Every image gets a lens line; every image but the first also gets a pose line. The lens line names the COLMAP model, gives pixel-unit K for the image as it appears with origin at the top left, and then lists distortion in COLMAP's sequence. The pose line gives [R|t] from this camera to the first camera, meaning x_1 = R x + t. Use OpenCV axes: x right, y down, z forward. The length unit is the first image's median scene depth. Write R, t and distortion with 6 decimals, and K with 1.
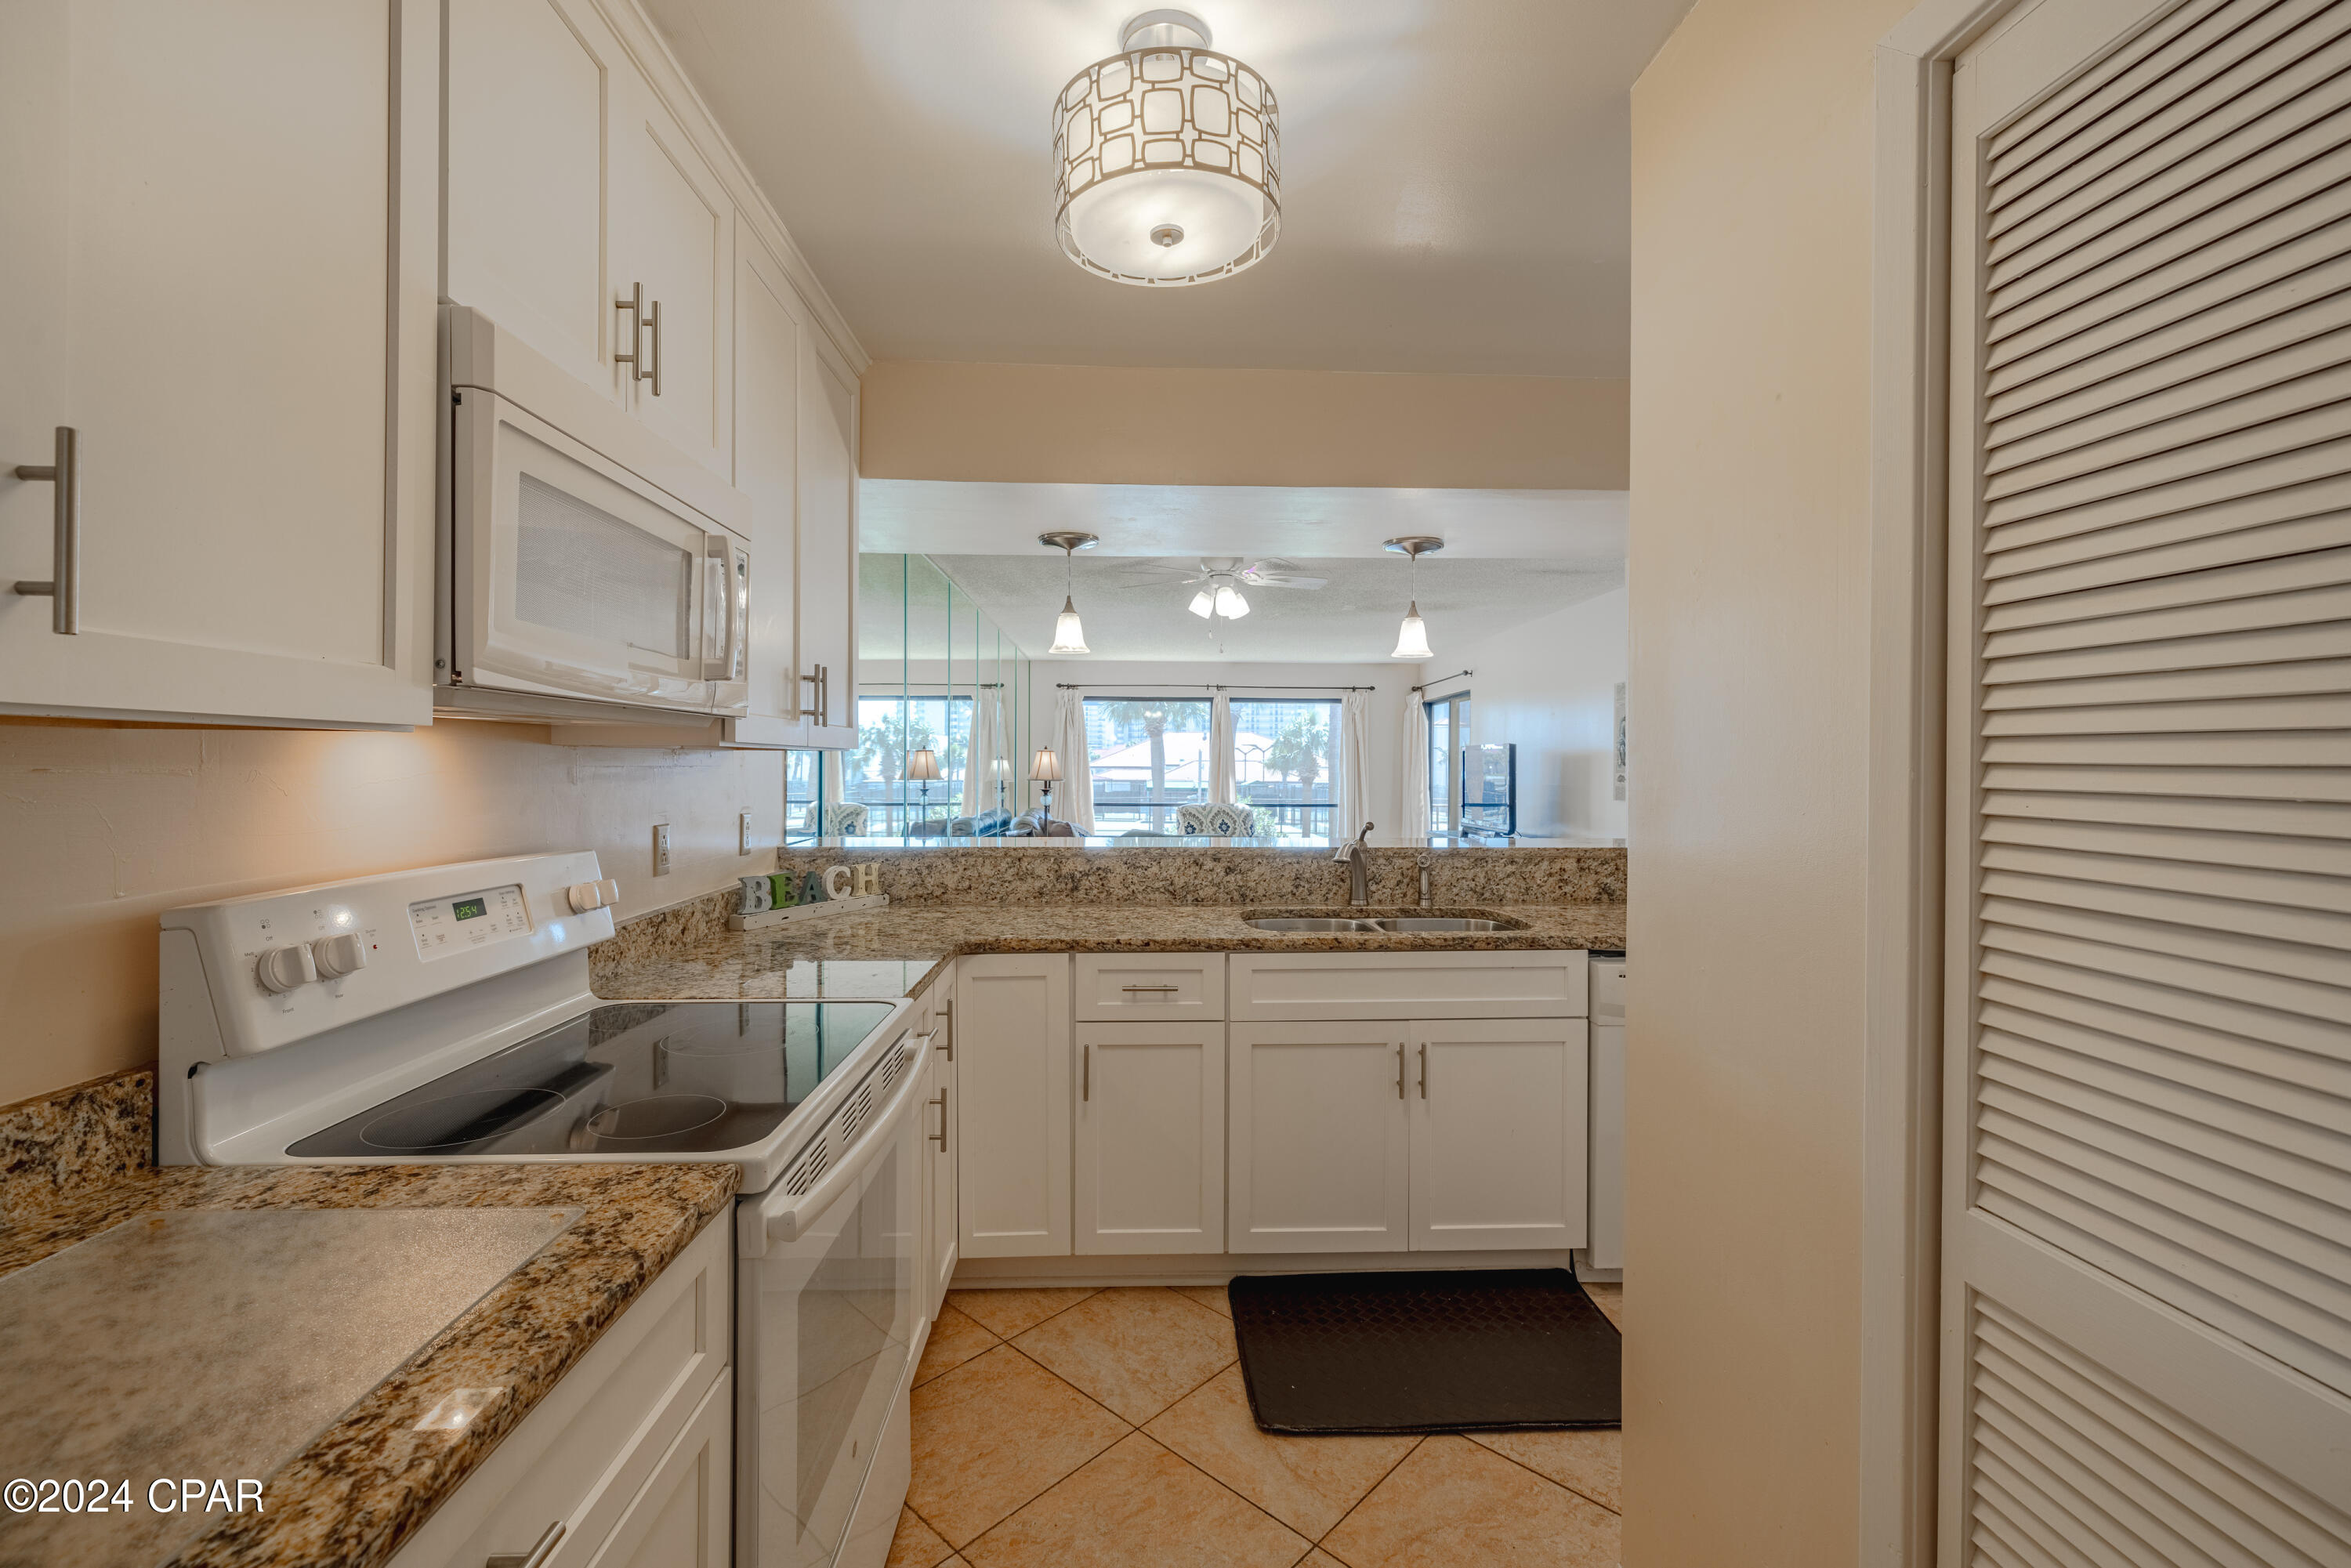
lens RADIAL K [[992.3, 0, 1165.4], [0, 992.3, 768.9], [0, 0, 1]] dist [0.002128, -0.001640]
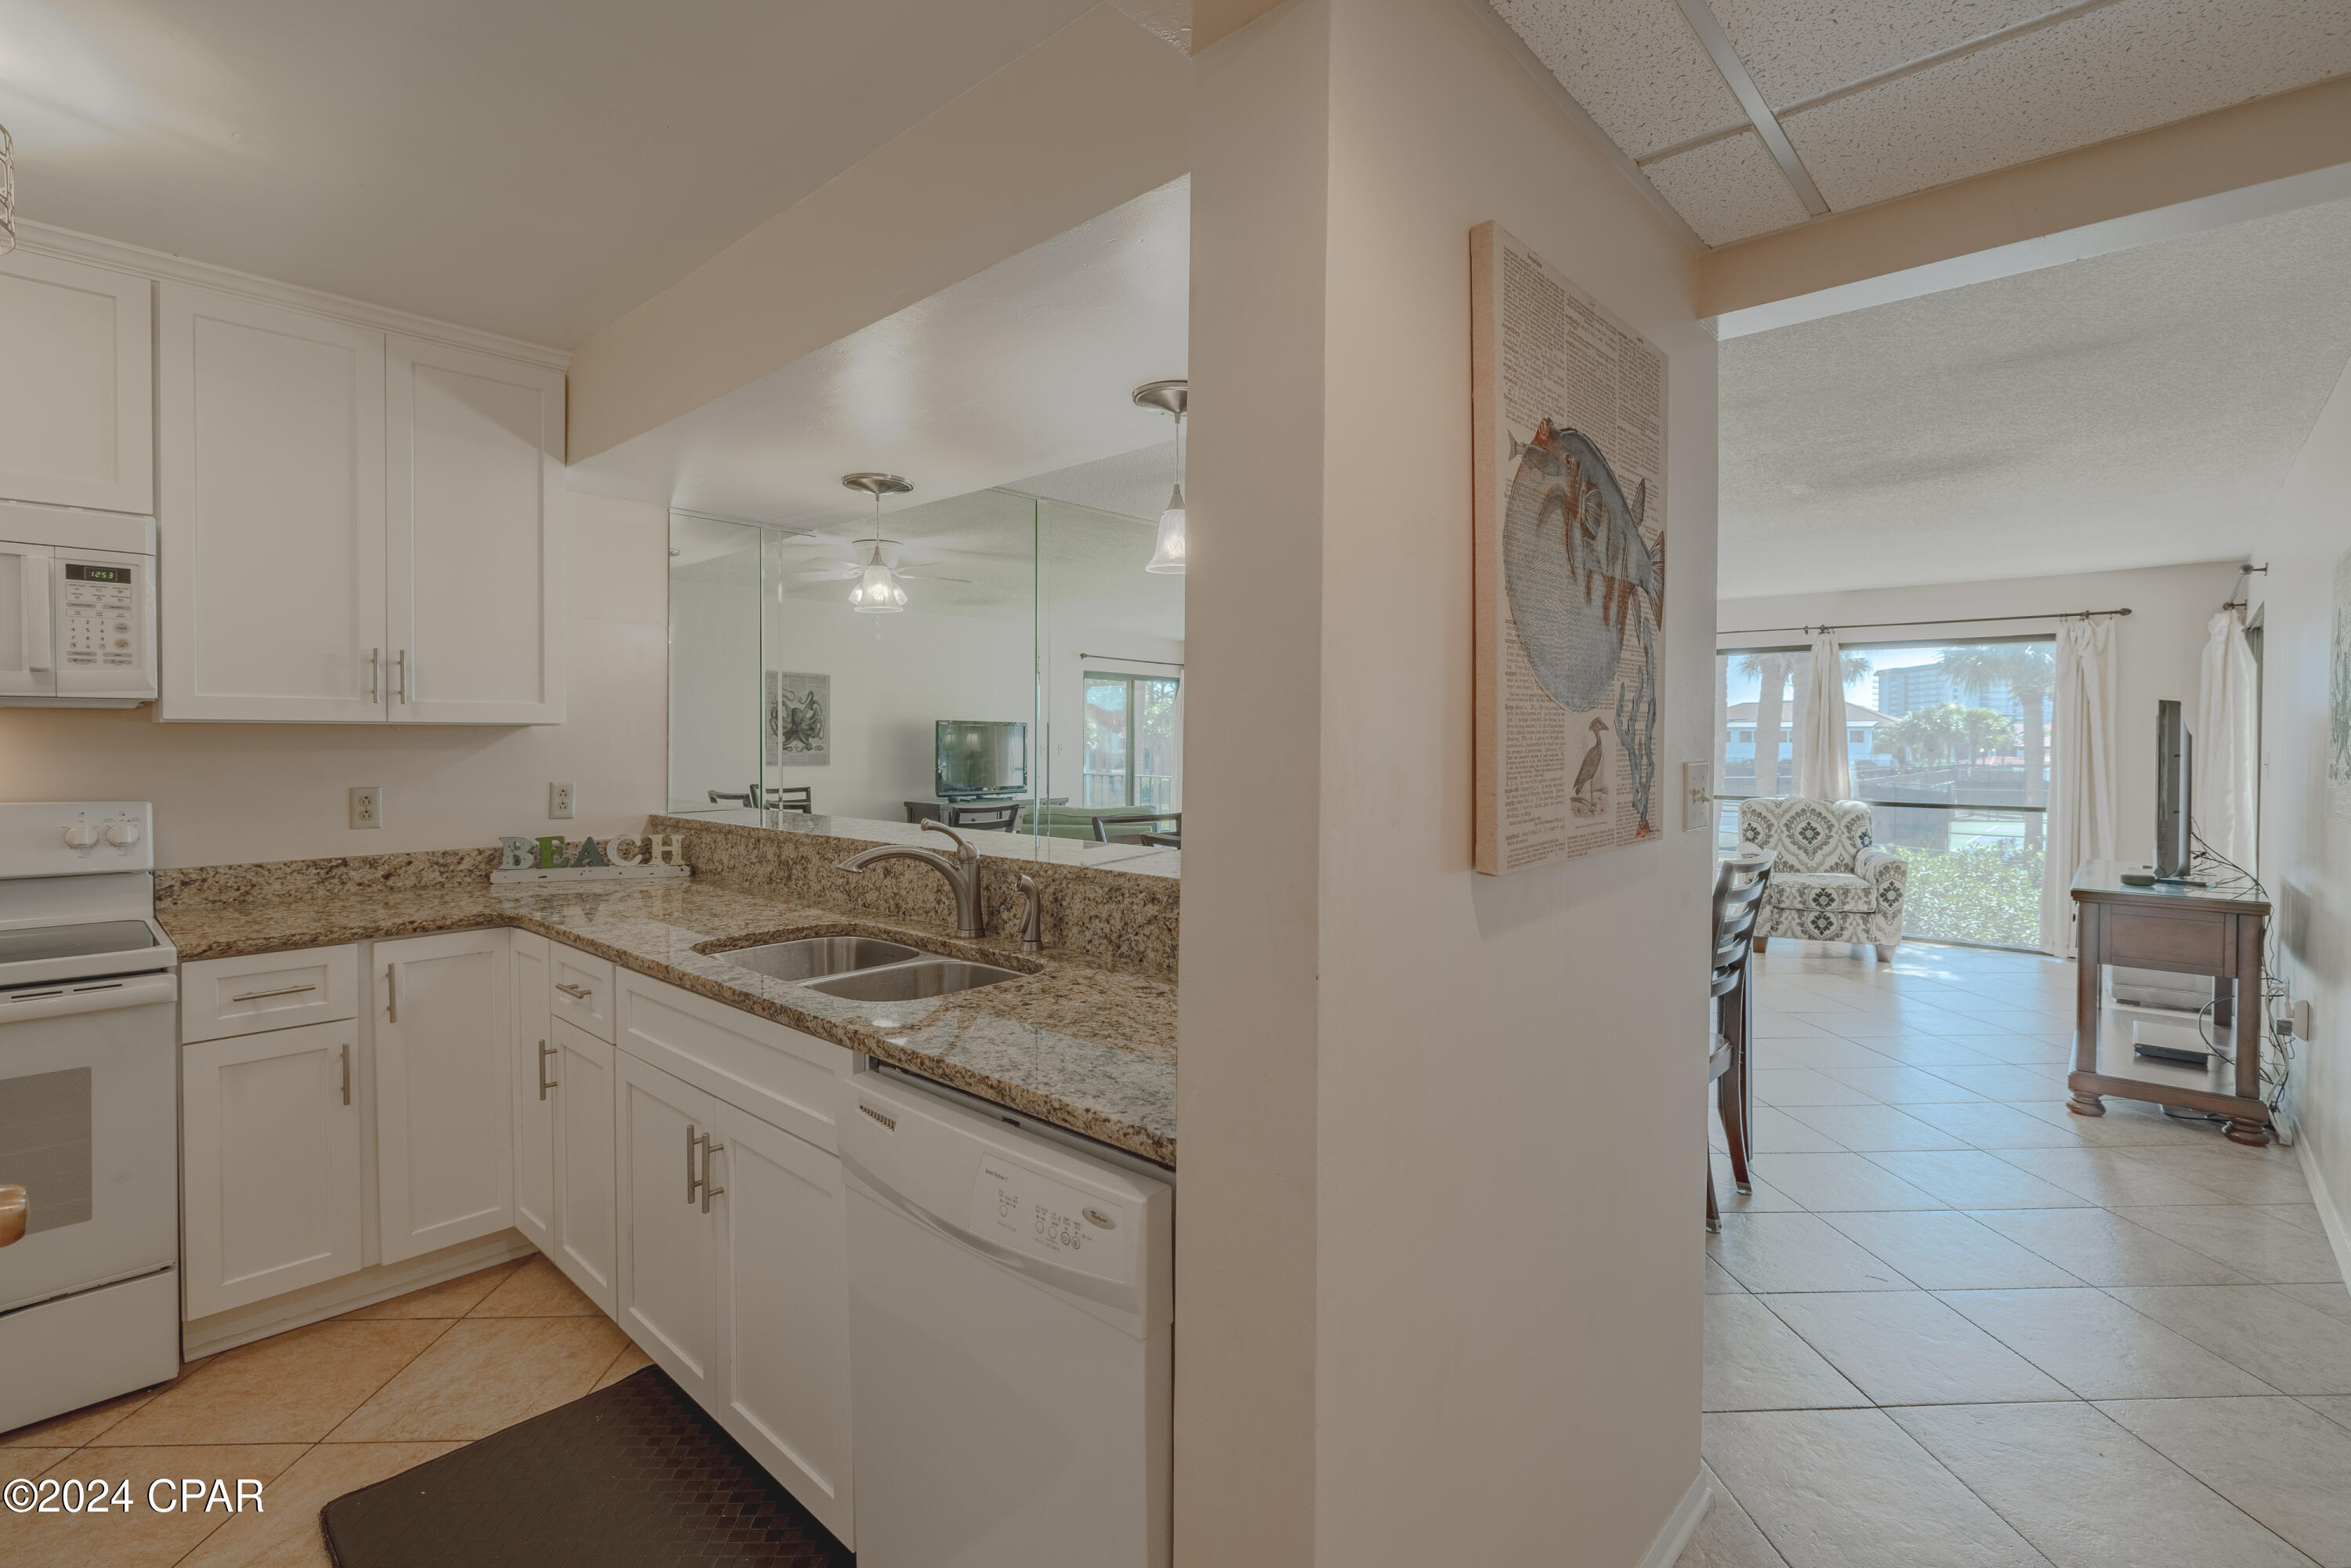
lens RADIAL K [[1057.8, 0, 1183.0], [0, 1057.8, 757.0], [0, 0, 1]] dist [-0.003988, 0.000226]
pose [[0.716213, 0.009532, -0.697816, 1.010614], [-0.003848, 0.999945, 0.009710, 0.002069], [0.697871, -0.004269, 0.716211, 0.697233]]
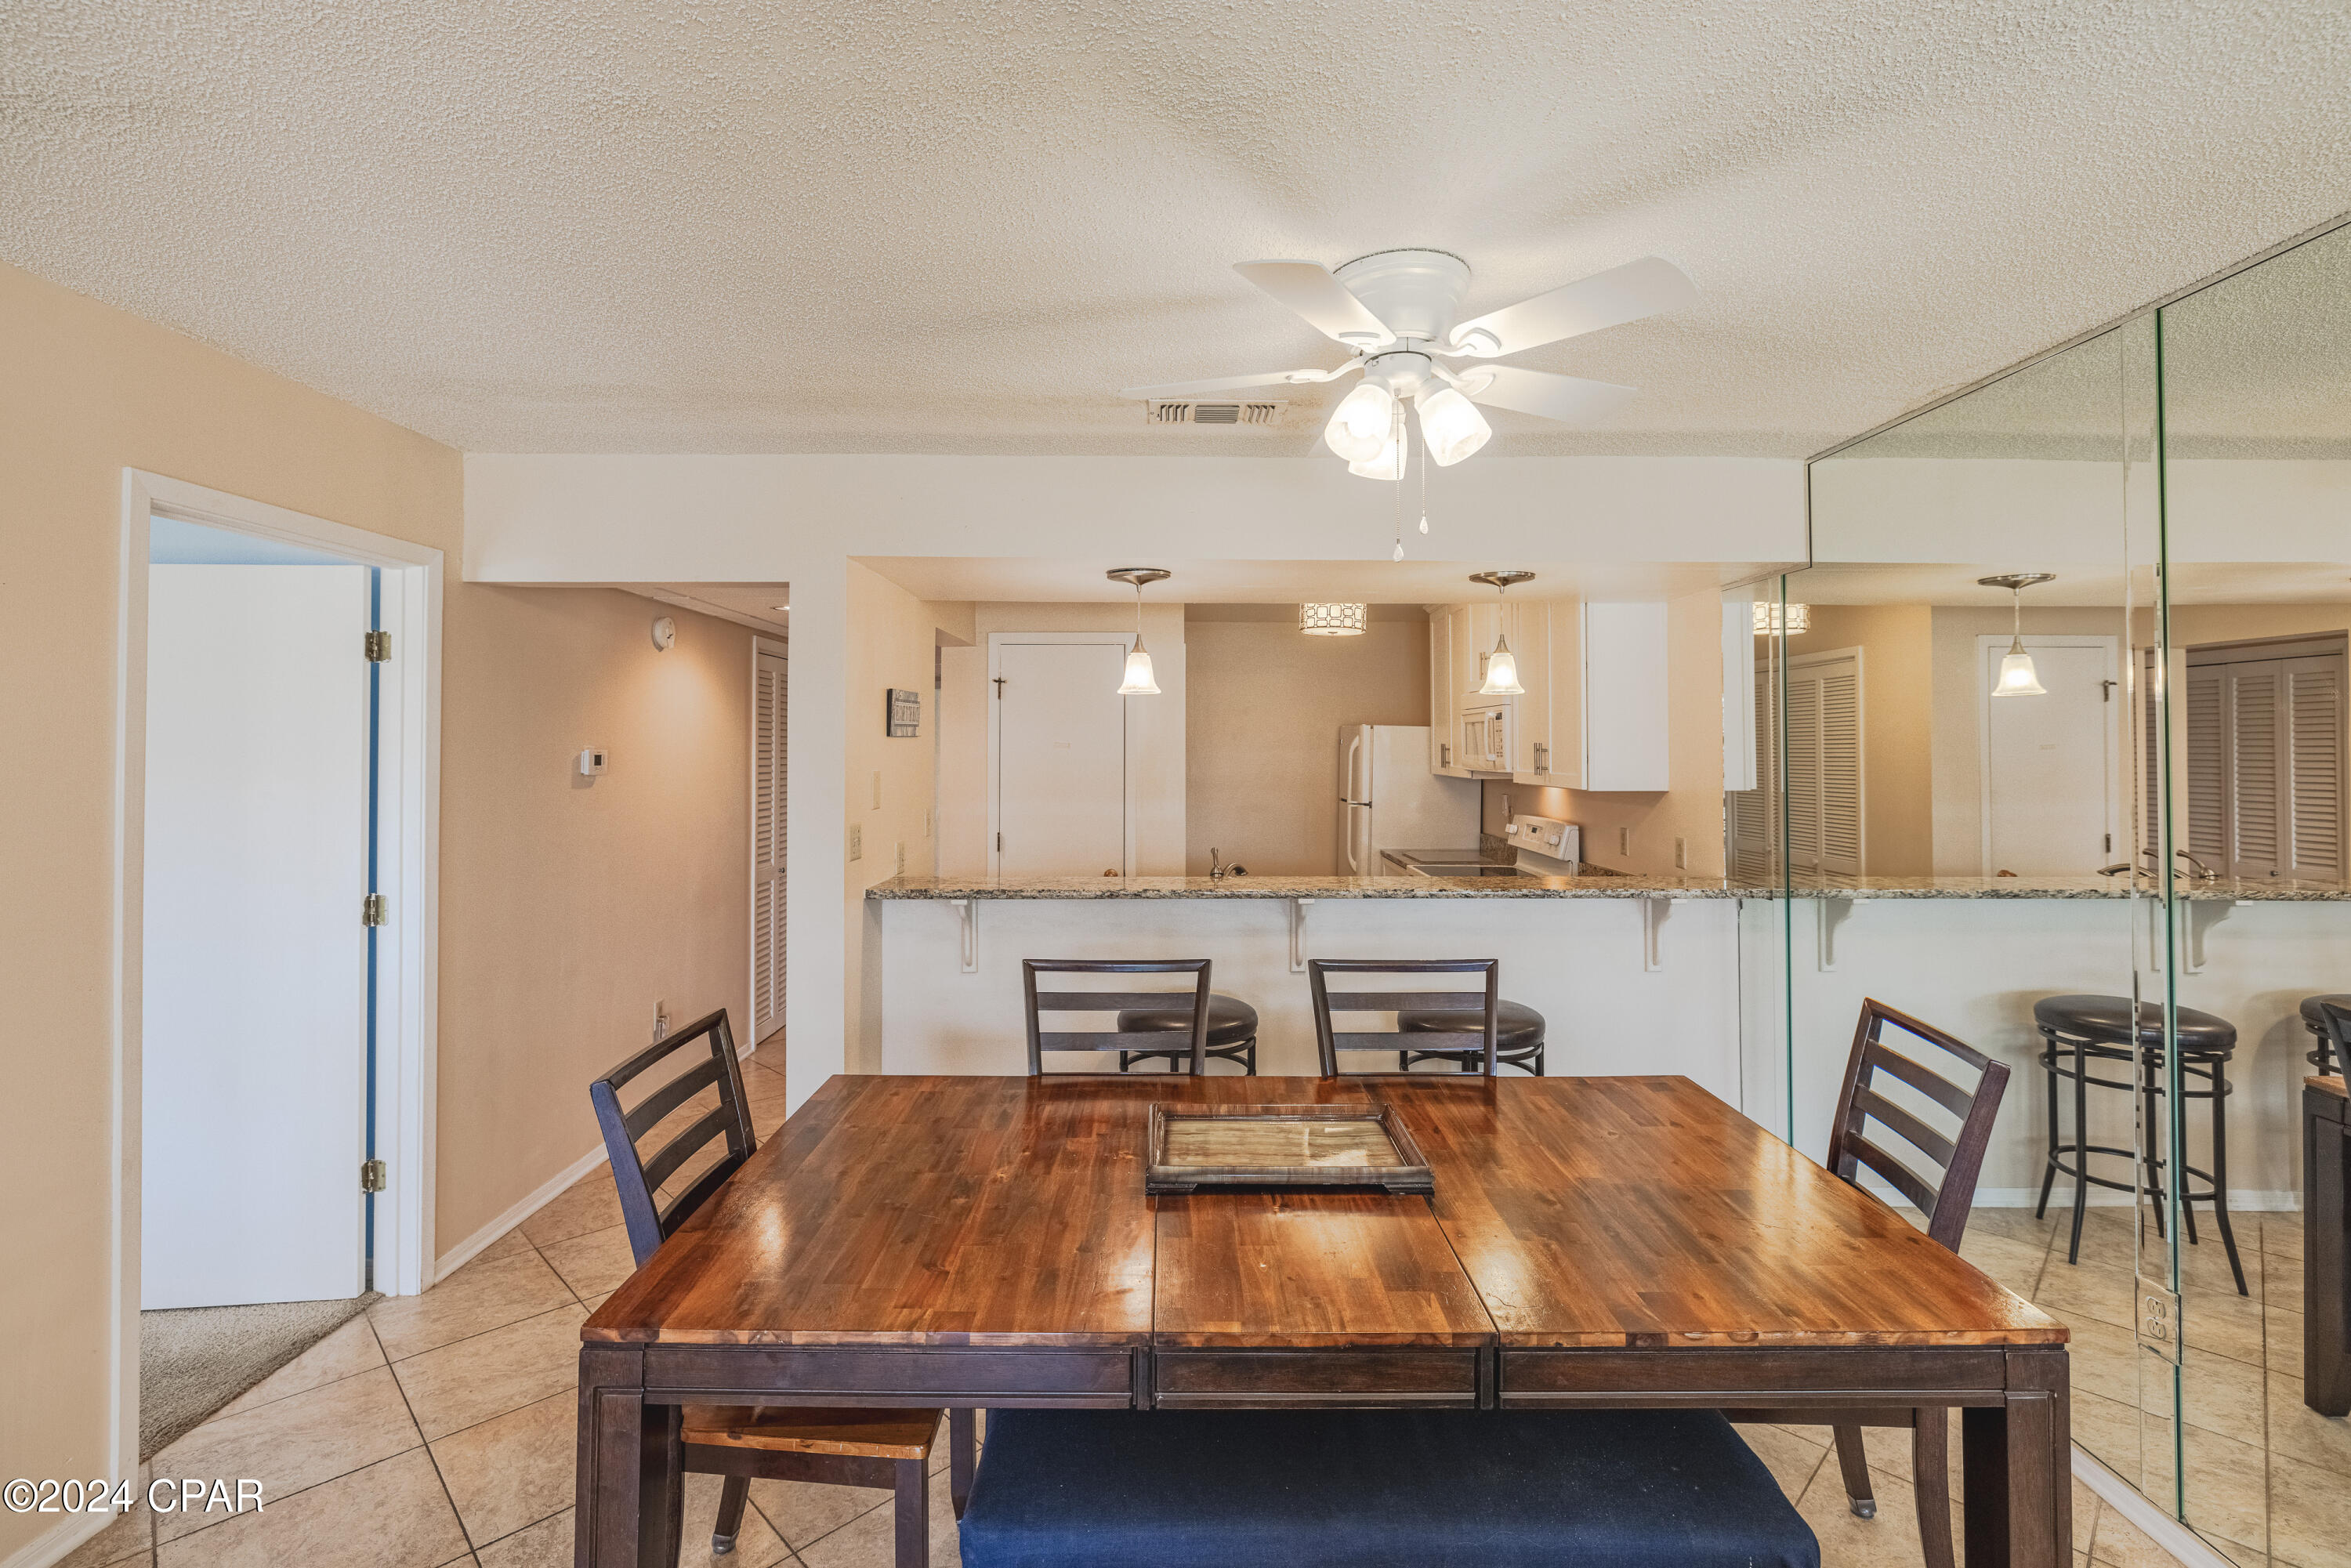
lens RADIAL K [[1057.8, 0, 1157.0], [0, 1057.8, 750.3], [0, 0, 1]] dist [-0.003988, 0.000226]
pose [[-0.998730, -0.005864, 0.050032, 0.245057], [-0.005493, 0.999956, 0.007559, -0.092541], [-0.050074, 0.007275, -0.998719, 2.749503]]
